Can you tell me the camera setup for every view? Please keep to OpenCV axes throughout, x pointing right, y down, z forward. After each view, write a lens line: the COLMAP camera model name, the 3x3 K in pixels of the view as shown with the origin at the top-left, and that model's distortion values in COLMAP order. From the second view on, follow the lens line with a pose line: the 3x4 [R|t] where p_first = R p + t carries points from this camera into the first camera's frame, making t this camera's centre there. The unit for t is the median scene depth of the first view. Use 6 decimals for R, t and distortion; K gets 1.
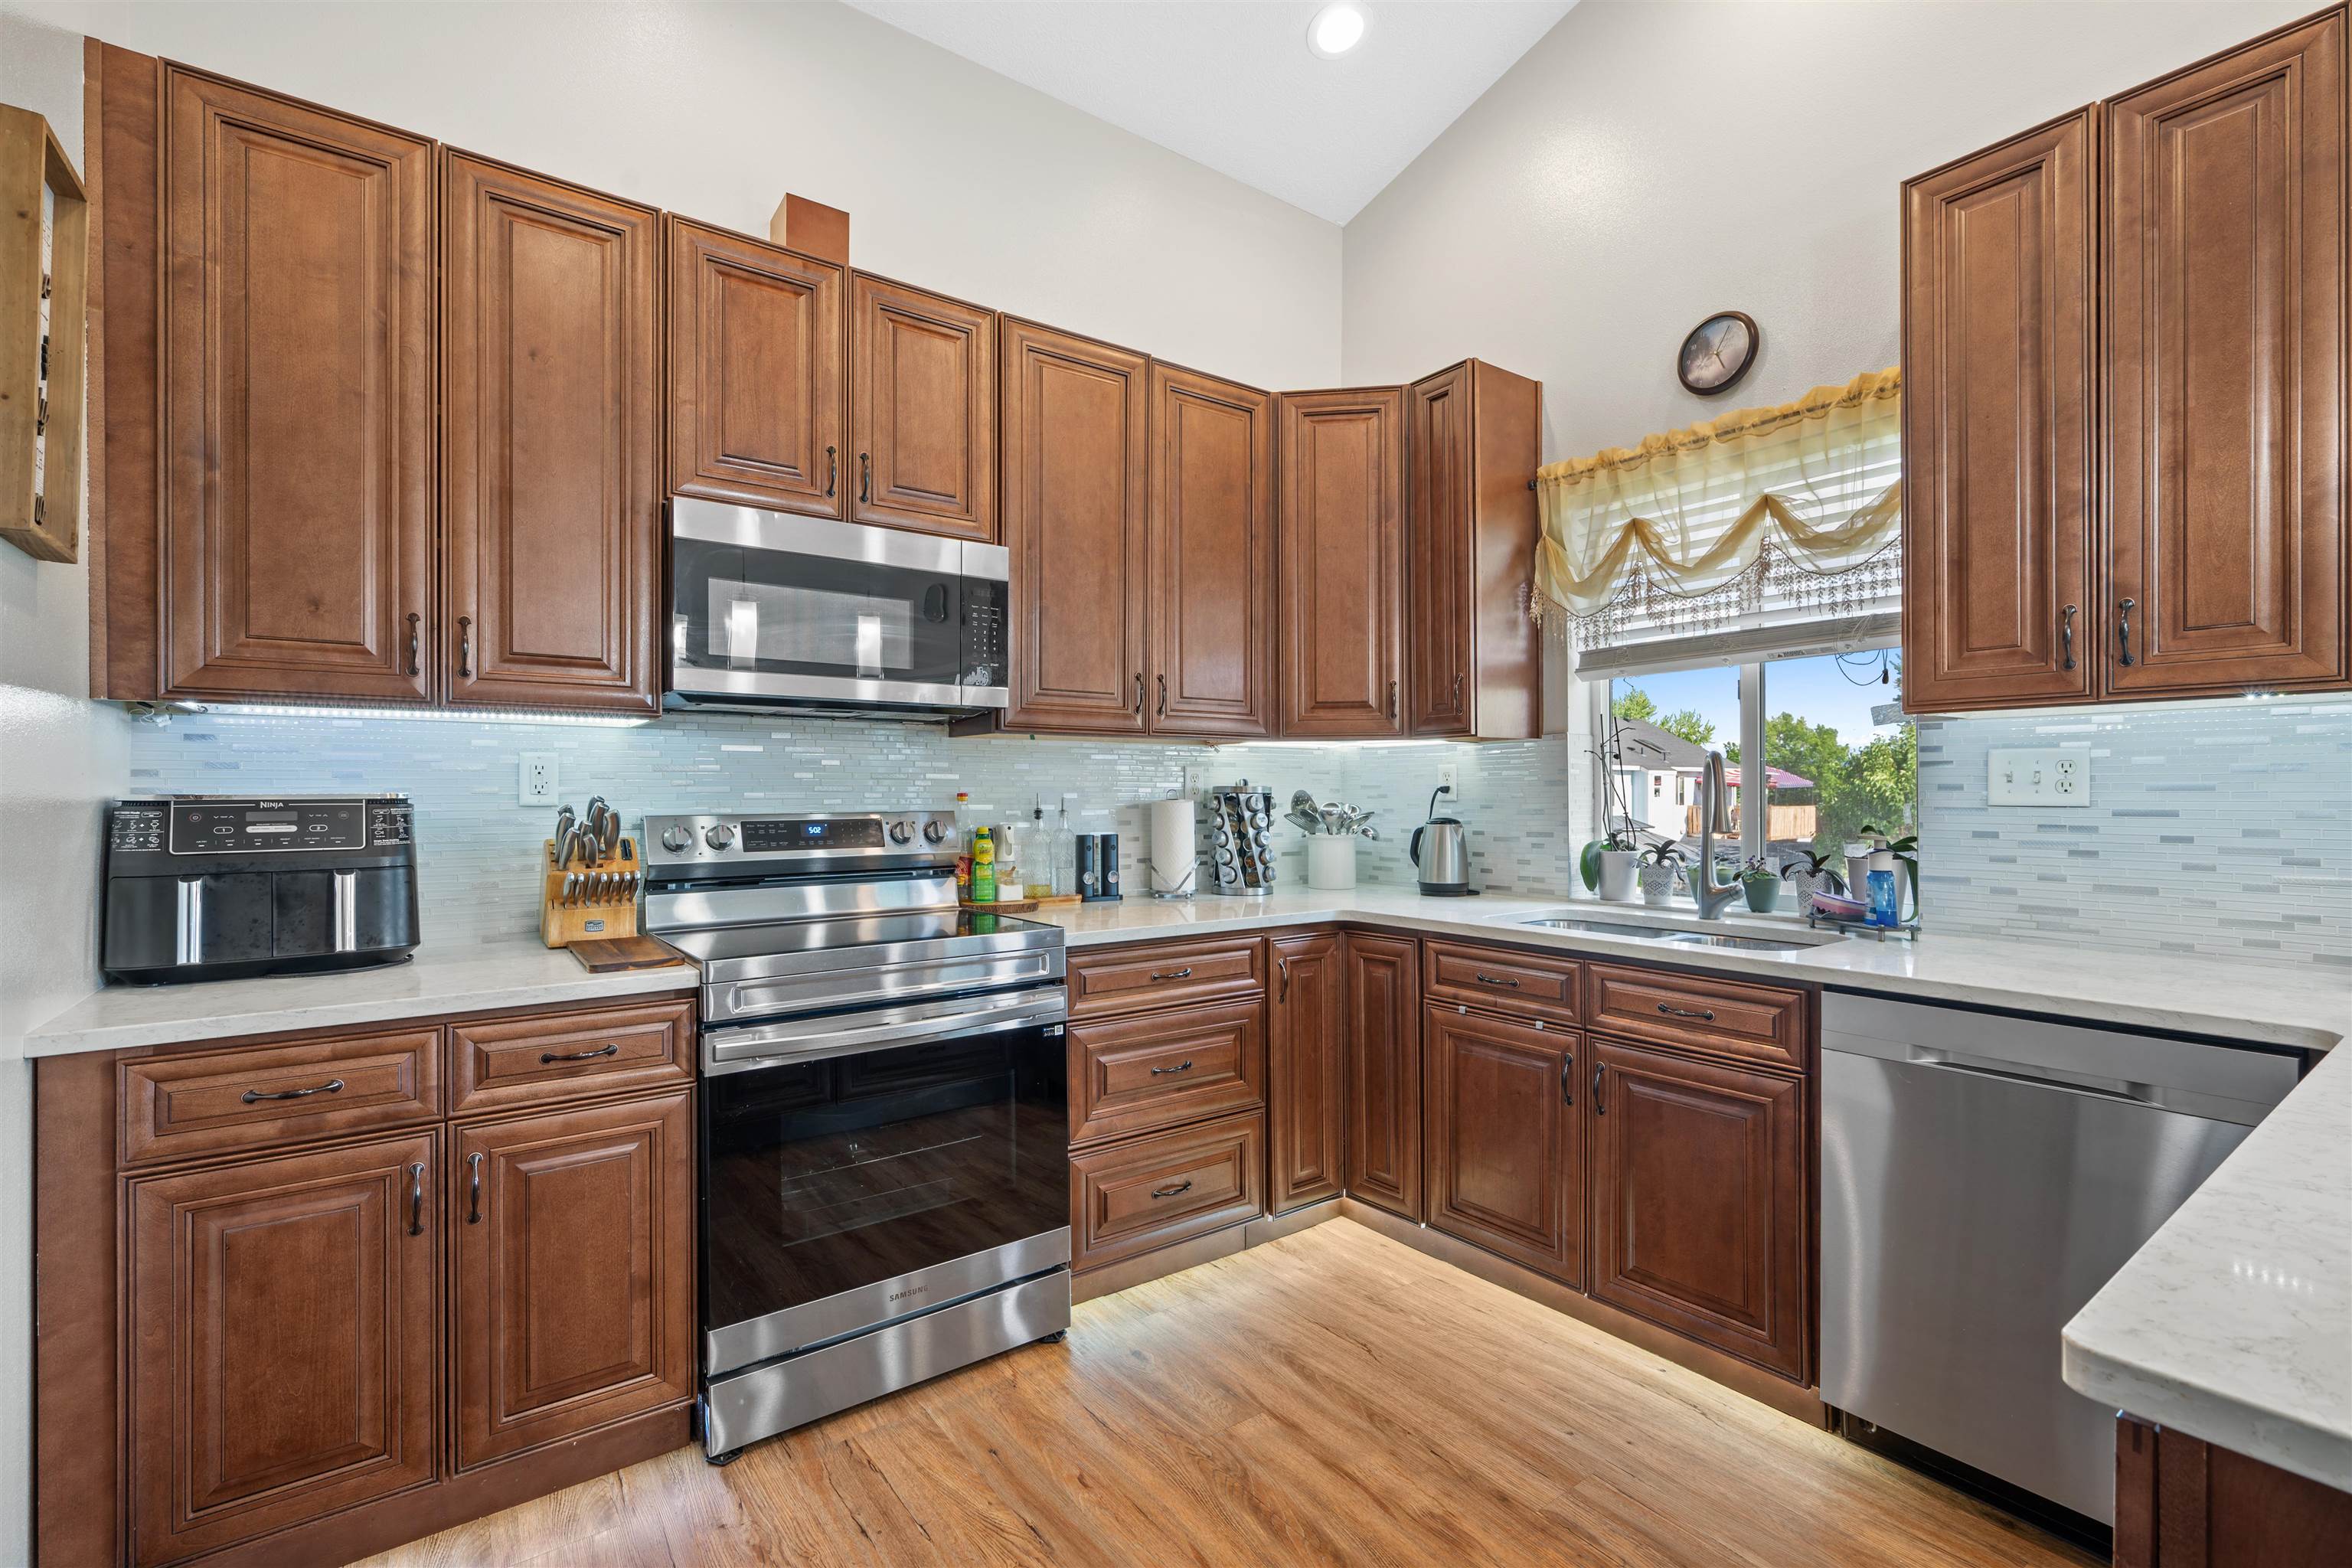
lens RADIAL K [[1050.3, 0, 1181.1], [0, 1050.3, 789.0], [0, 0, 1]] dist [0.003734, 0.000574]
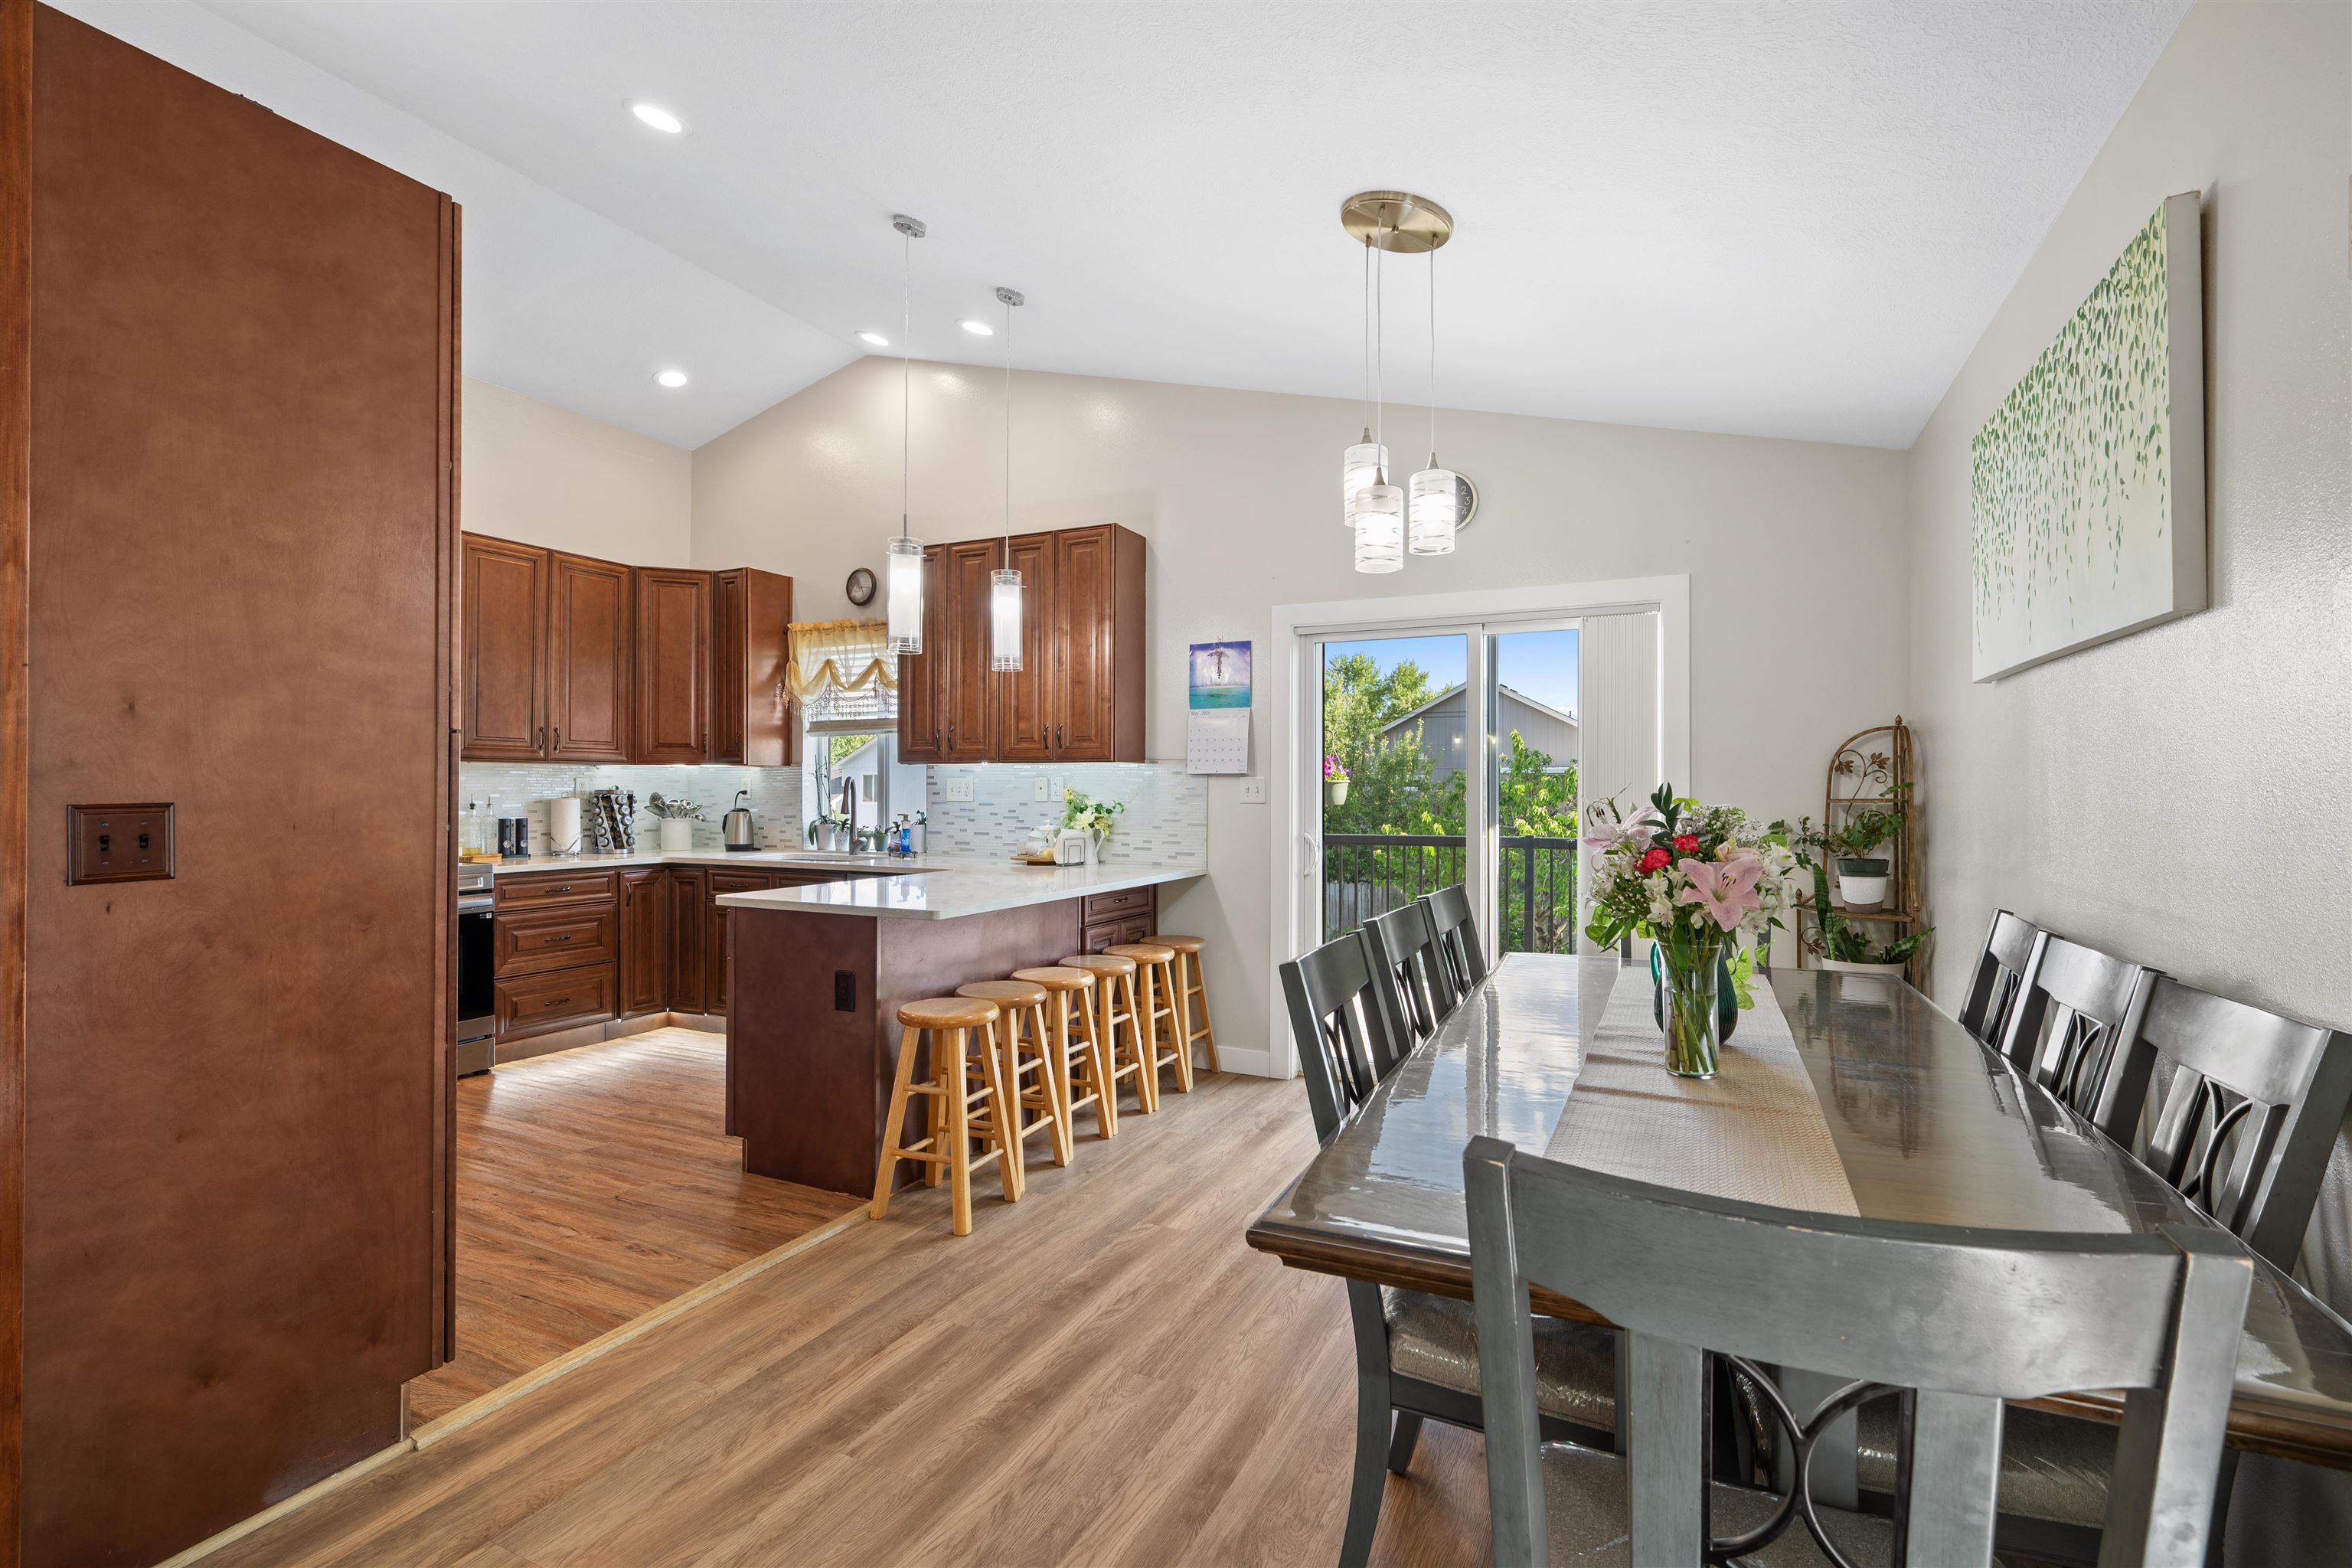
lens RADIAL K [[1050.3, 0, 1167.6], [0, 1050.3, 786.0], [0, 0, 1]] dist [0.003734, 0.000574]
pose [[0.889884, 0.006820, 0.456135, 0.097392], [-0.006070, 0.999977, -0.003108, -0.011693], [-0.456146, -0.000003, 0.889905, -1.137123]]
